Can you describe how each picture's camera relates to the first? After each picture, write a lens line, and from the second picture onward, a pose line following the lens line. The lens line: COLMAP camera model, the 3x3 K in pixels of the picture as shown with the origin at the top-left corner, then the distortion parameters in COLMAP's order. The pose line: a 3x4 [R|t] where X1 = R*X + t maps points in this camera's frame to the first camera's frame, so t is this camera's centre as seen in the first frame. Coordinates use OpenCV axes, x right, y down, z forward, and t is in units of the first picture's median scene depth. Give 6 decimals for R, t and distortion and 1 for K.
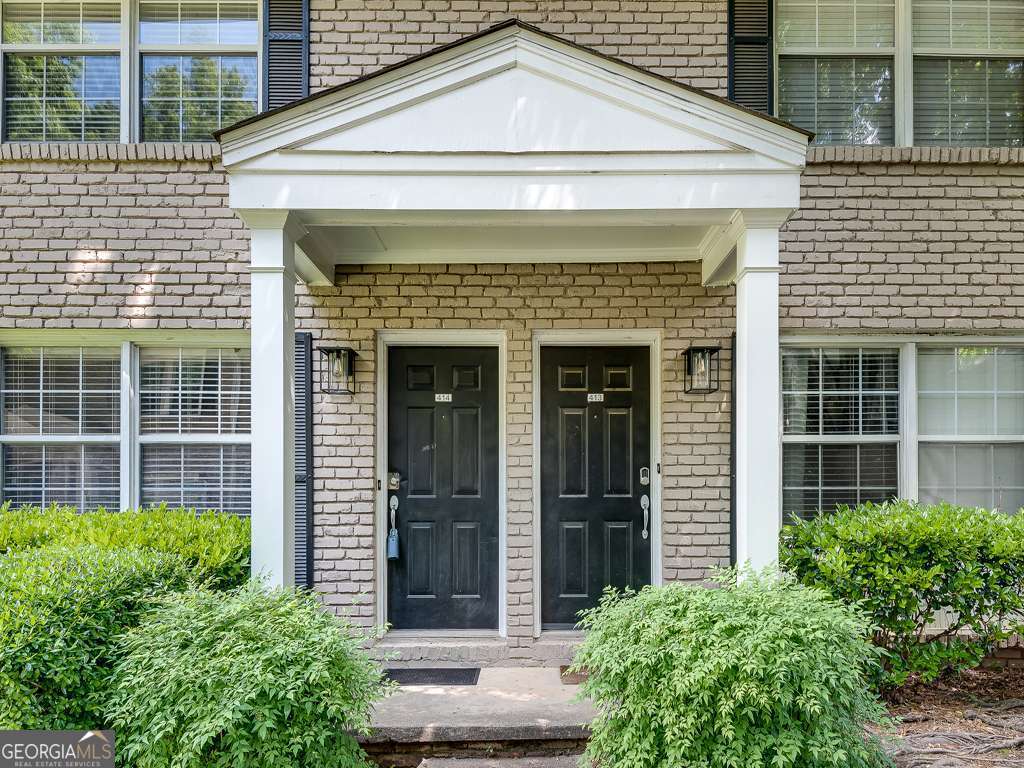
lens RADIAL K [[637.6, 0, 516.4], [0, 637.6, 507.7], [0, 0, 1]] dist [0.029131, -0.021250]
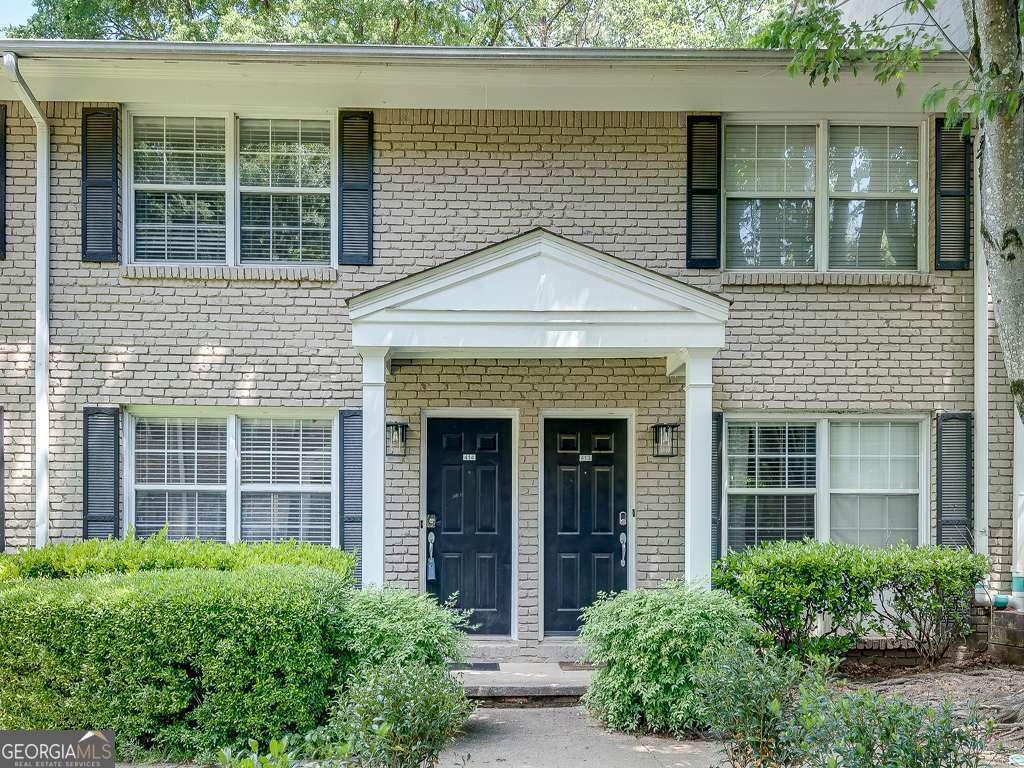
lens RADIAL K [[840.2, 0, 472.7], [0, 840.2, 532.9], [0, 0, 1]] dist [0.032139, -0.038653]
pose [[0.999779, 0.006492, 0.019977, -0.145311], [-0.006353, 0.999955, -0.007045, -0.005950], [-0.020022, 0.006917, 0.999776, -0.738087]]
